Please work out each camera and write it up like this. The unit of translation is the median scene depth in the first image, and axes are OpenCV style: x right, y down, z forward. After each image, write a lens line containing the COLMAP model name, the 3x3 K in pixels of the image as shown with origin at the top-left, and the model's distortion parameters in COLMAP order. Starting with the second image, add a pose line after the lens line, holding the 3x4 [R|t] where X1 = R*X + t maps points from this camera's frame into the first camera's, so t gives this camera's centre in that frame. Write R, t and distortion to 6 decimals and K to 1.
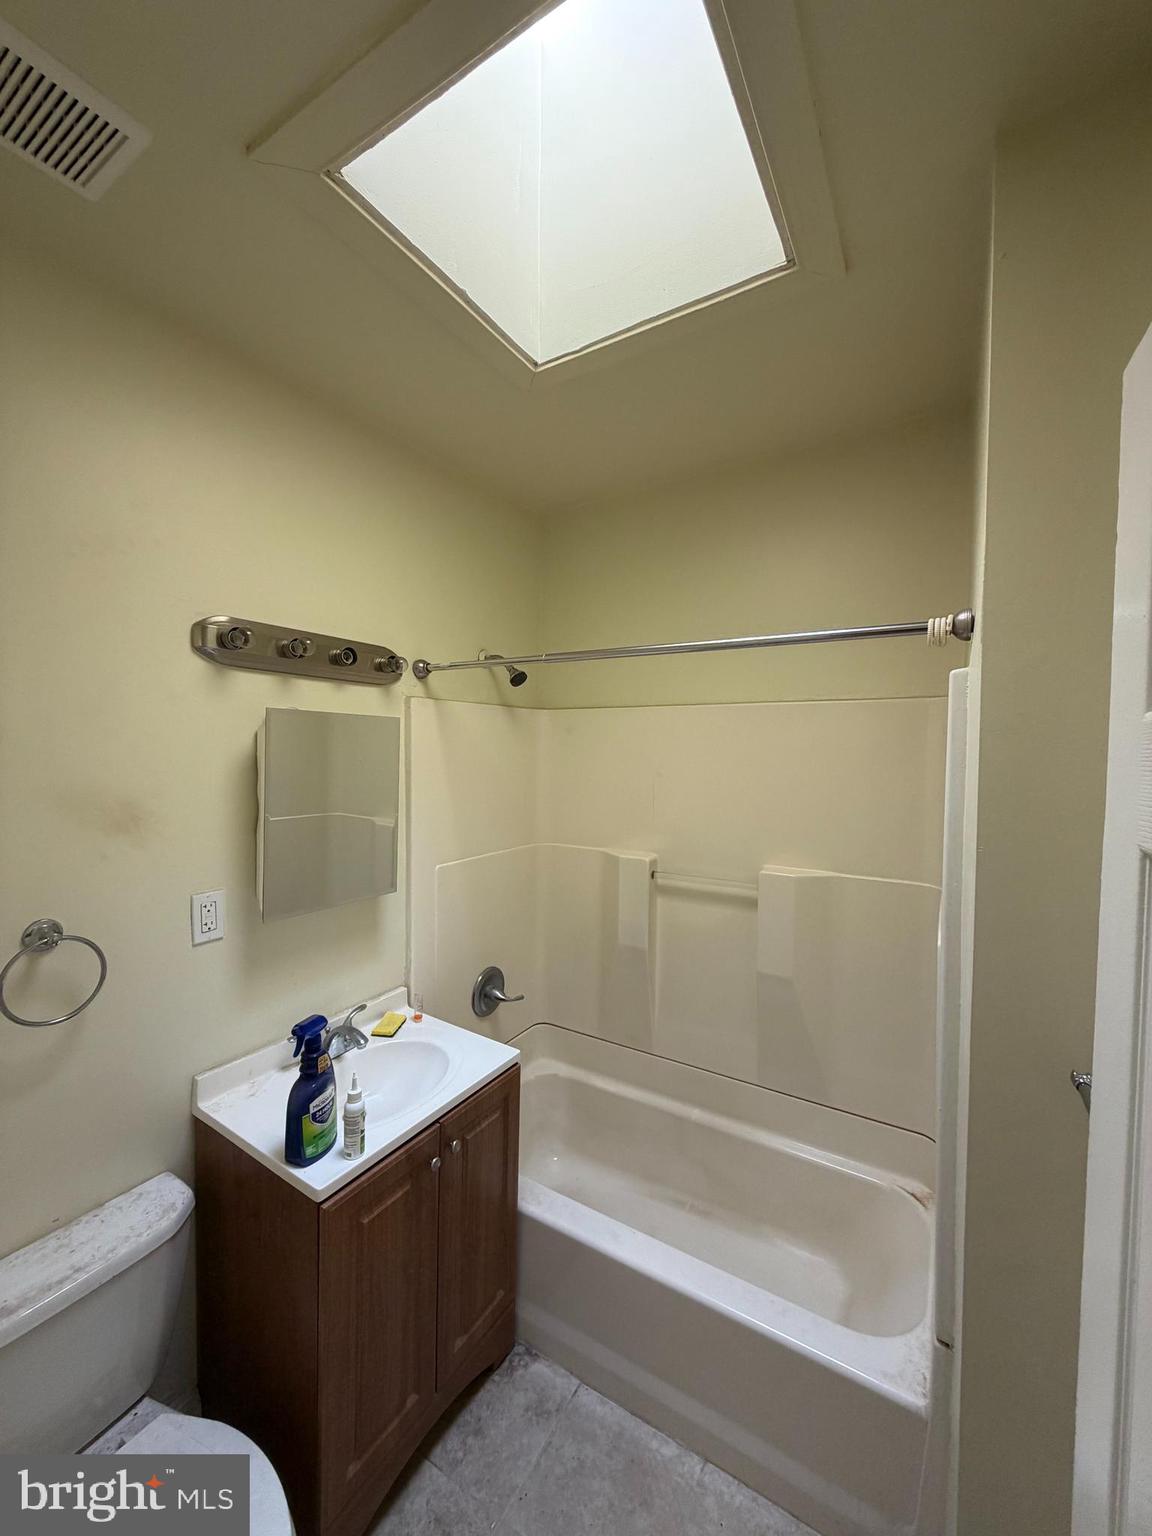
lens RADIAL K [[608.5, 0, 576.0], [0, 608.5, 766.0], [0, 0, 1]] dist [-0.000508, 0.000267]
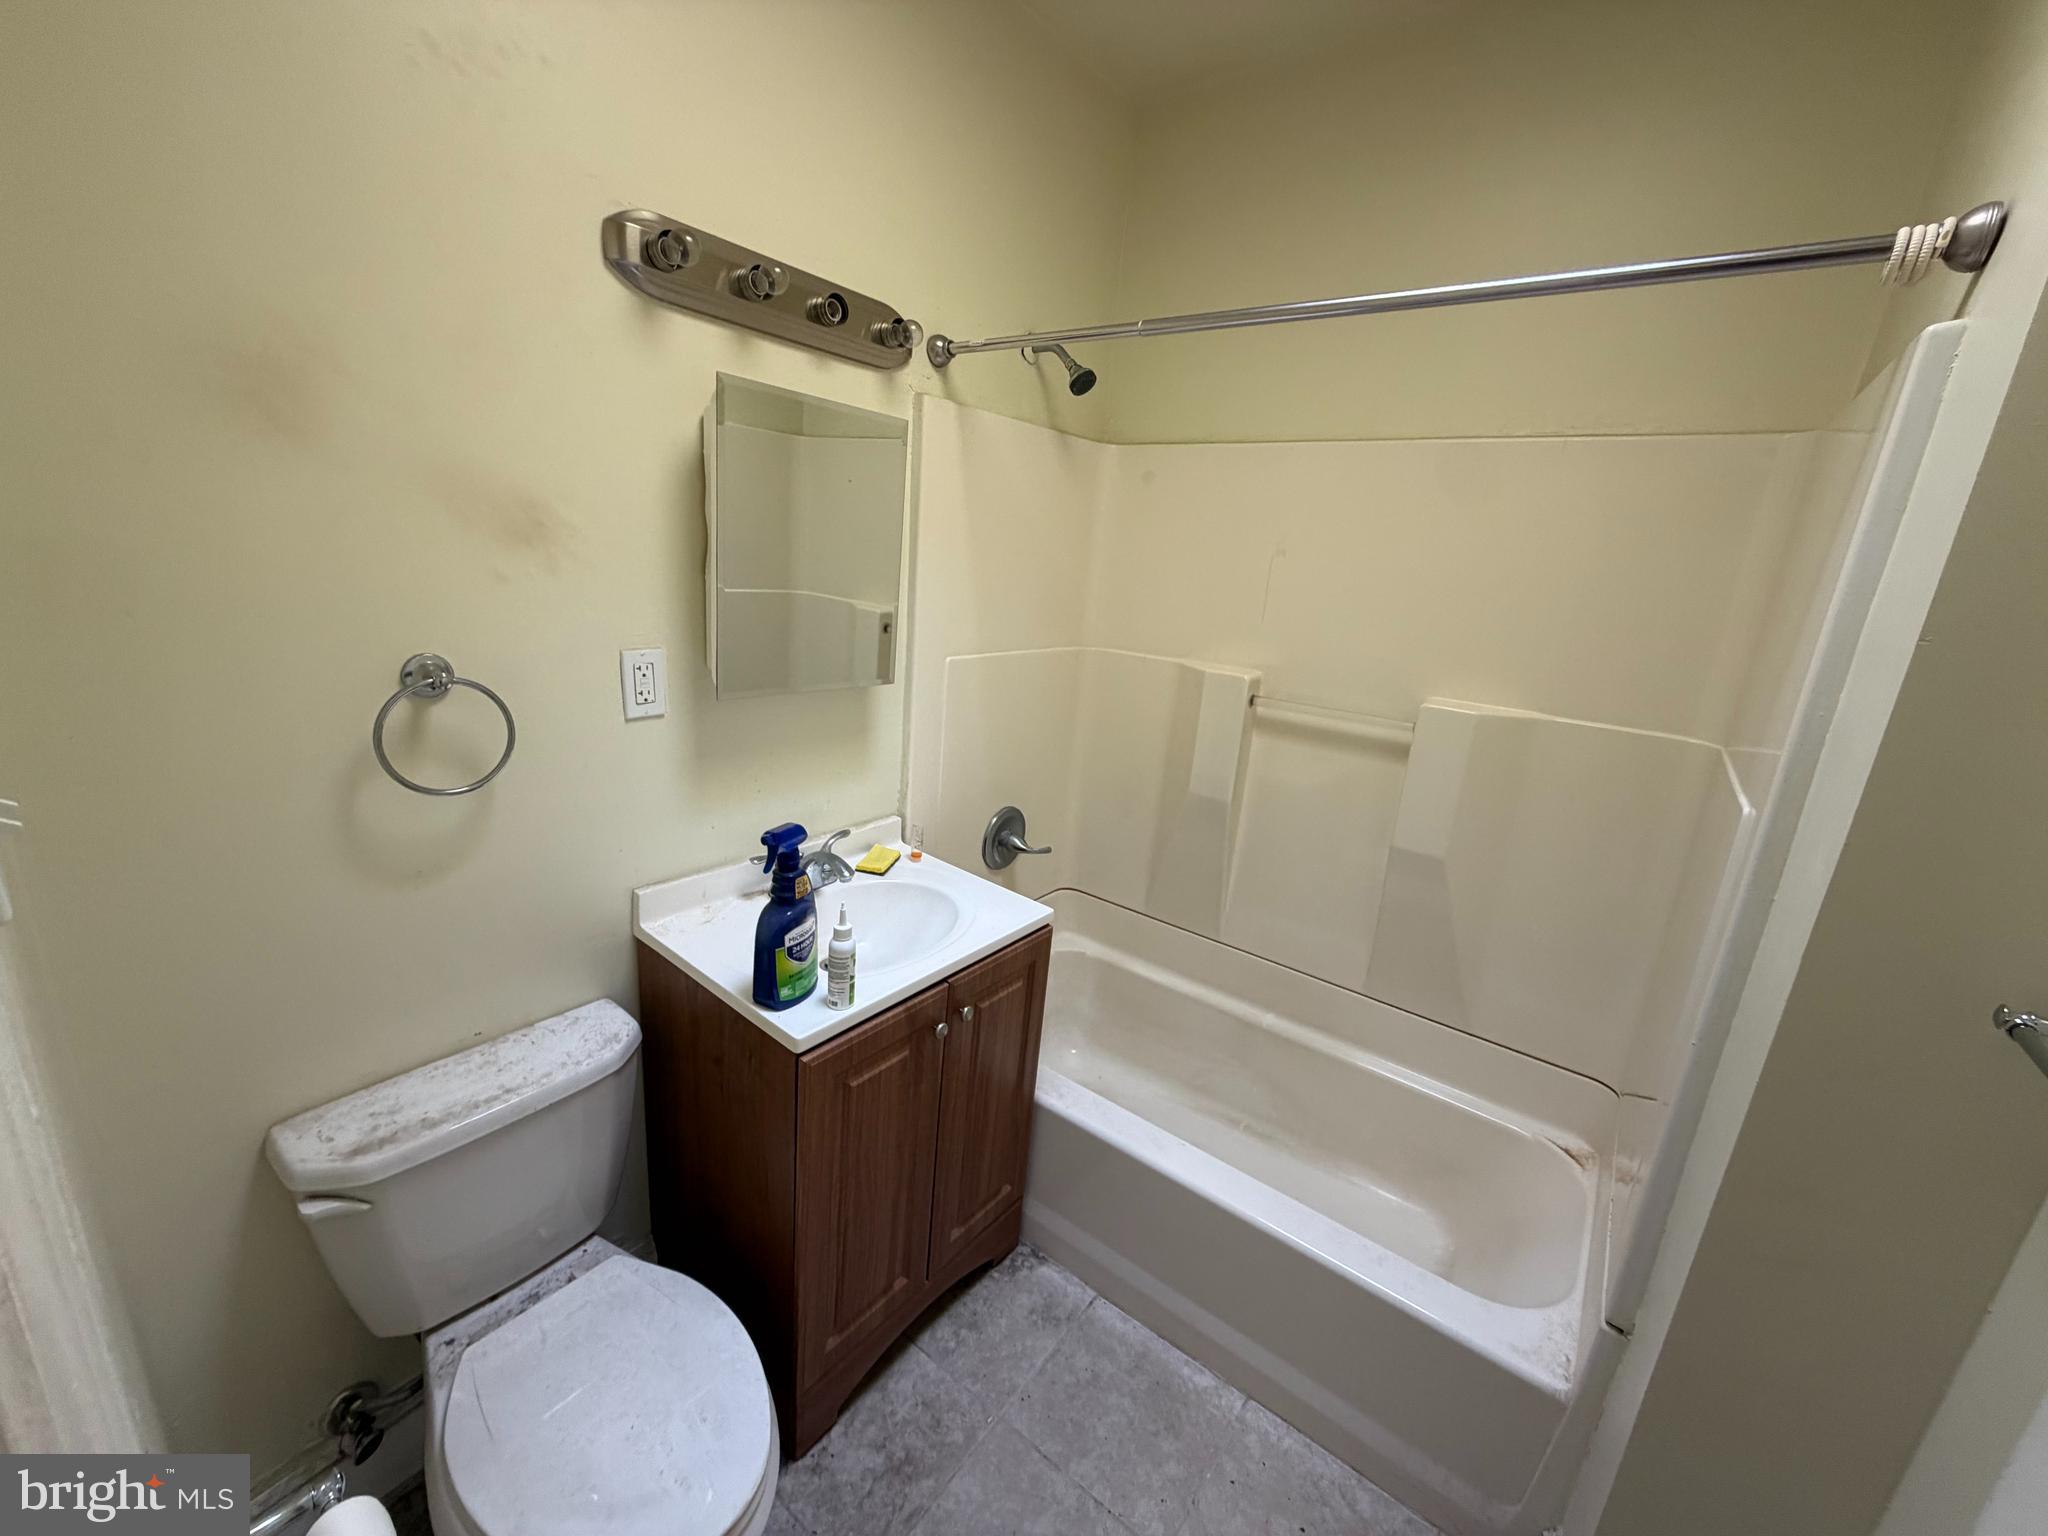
lens RADIAL K [[817.3, 0, 1022.3], [0, 817.3, 765.7], [0, 0, 1]] dist [-0.001121, -0.000045]
pose [[0.991882, 0.091416, -0.088388, -0.067886], [-0.069112, 0.971033, 0.228734, 0.089309], [0.106738, -0.220768, 0.969468, 0.092392]]
